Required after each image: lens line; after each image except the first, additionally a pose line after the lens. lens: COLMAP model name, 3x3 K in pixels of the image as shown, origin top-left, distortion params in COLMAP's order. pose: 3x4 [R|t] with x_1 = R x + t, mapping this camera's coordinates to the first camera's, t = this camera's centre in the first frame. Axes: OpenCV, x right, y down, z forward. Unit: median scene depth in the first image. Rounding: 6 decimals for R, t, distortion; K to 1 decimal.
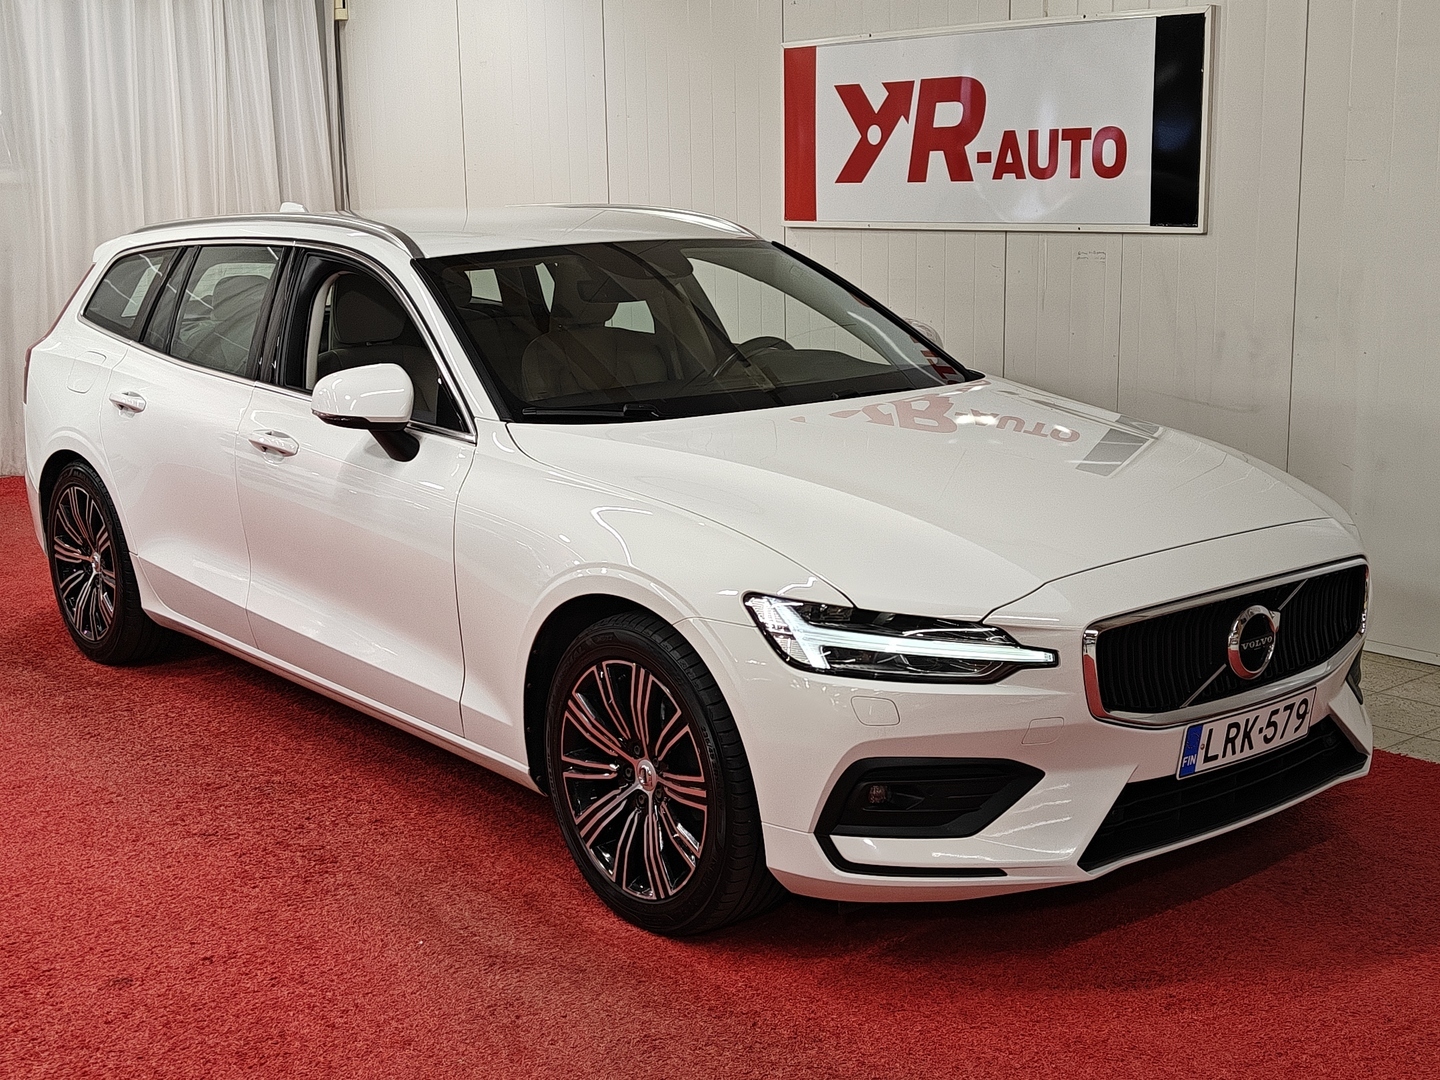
lens RADIAL K [[1828.4, 0, 720.0], [0, 1828.4, 540.0], [0, 0, 1]] dist [0.258895, -0.902585]
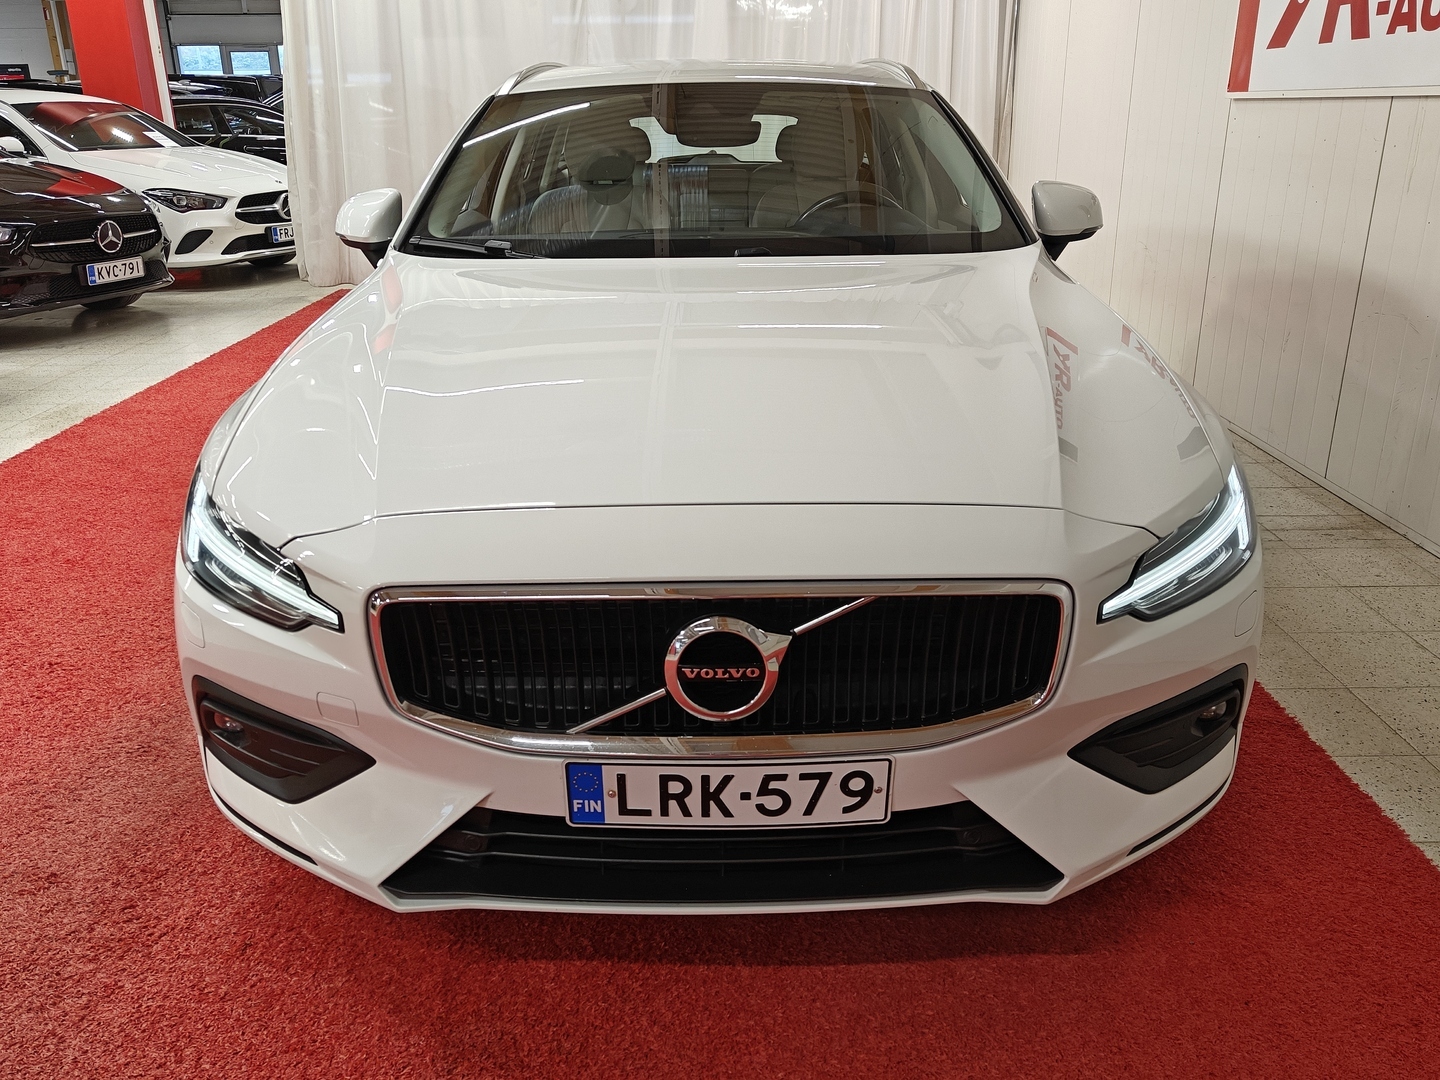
lens RADIAL K [[1164.6, 0, 720.0], [0, 1164.6, 540.0], [0, 0, 1]] dist [0.000871, -0.008304]
pose [[0.771340, 0.223136, -0.596025, 0.450067], [-0.123465, 0.971194, 0.203809, -0.062867], [0.624333, -0.083618, 0.776670, 0.592163]]
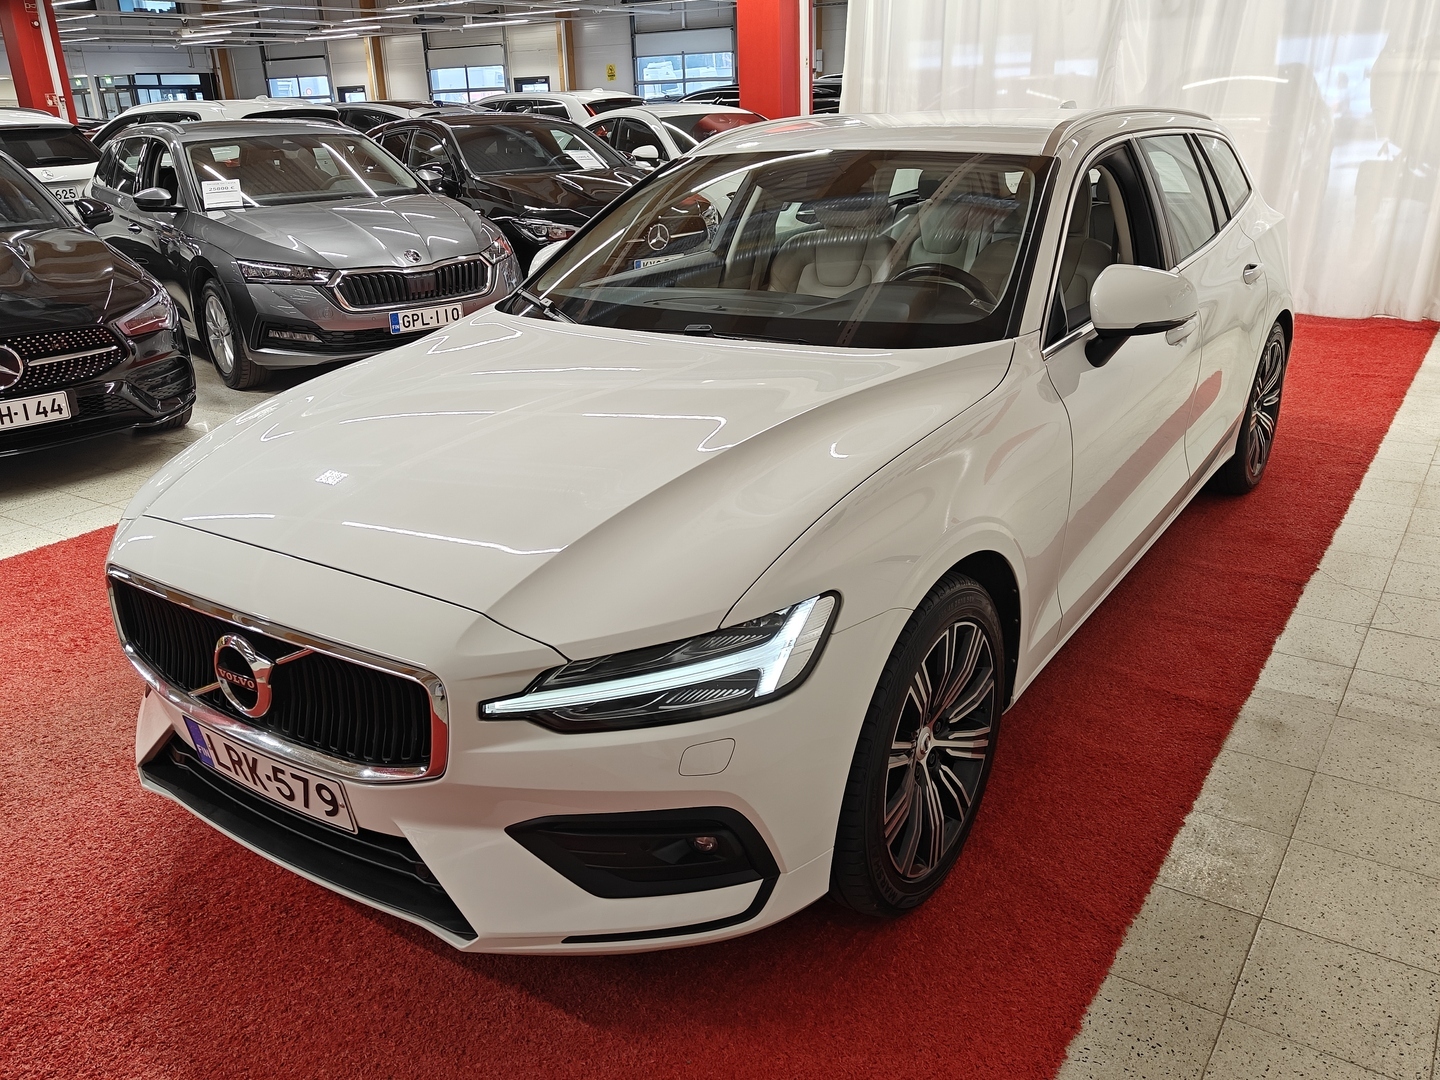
lens RADIAL K [[1164.6, 0, 720.0], [0, 1164.6, 540.0], [0, 0, 1]] dist [0.000871, -0.008304]
pose [[0.275193, 0.337207, -0.900311, 0.701176], [-0.161006, 0.939408, 0.302637, -0.174999], [0.947811, 0.061672, 0.312811, 0.895912]]
